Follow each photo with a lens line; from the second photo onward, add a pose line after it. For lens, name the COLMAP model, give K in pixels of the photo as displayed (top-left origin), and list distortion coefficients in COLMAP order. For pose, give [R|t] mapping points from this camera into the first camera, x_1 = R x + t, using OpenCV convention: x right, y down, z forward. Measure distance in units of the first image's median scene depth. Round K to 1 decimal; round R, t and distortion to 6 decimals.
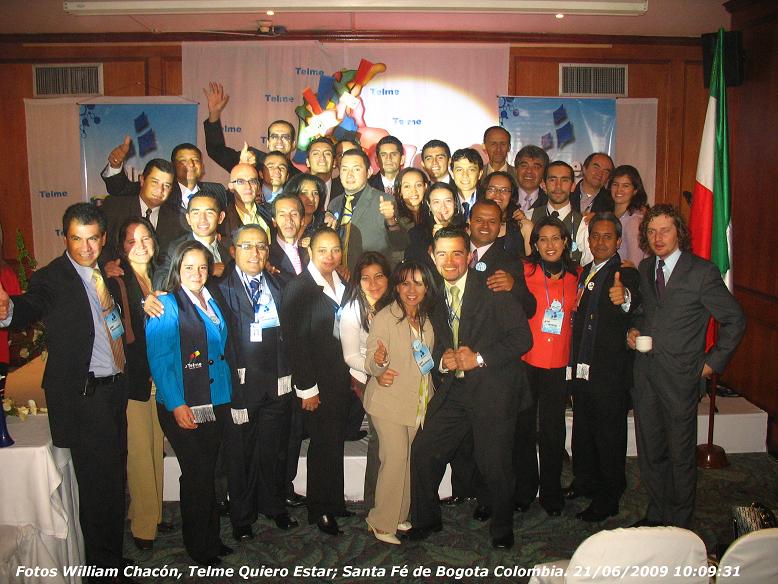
lens RADIAL K [[838.8, 0, 382.9], [0, 838.8, 286.1], [0, 0, 1]] dist [-0.087067, 0.000000]
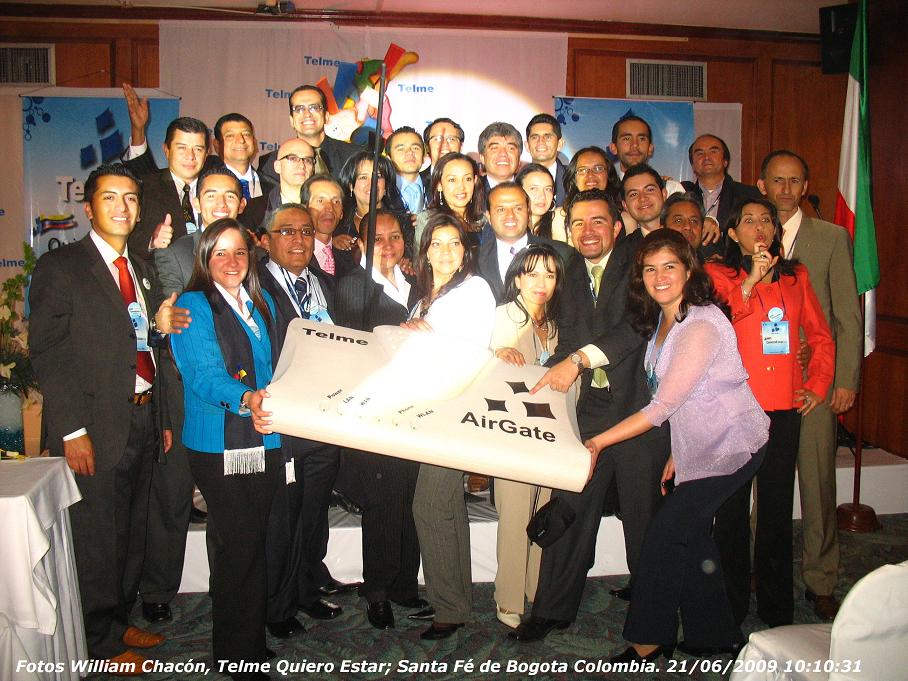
lens RADIAL K [[978.9, 0, 468.7], [0, 978.9, 323.3], [0, 0, 1]] dist [-0.087067, 0.000000]
pose [[0.993002, -0.006043, 0.117939, -0.060102], [0.012134, 0.998625, -0.050991, 0.042498], [-0.117469, 0.052065, 0.991711, 0.074799]]
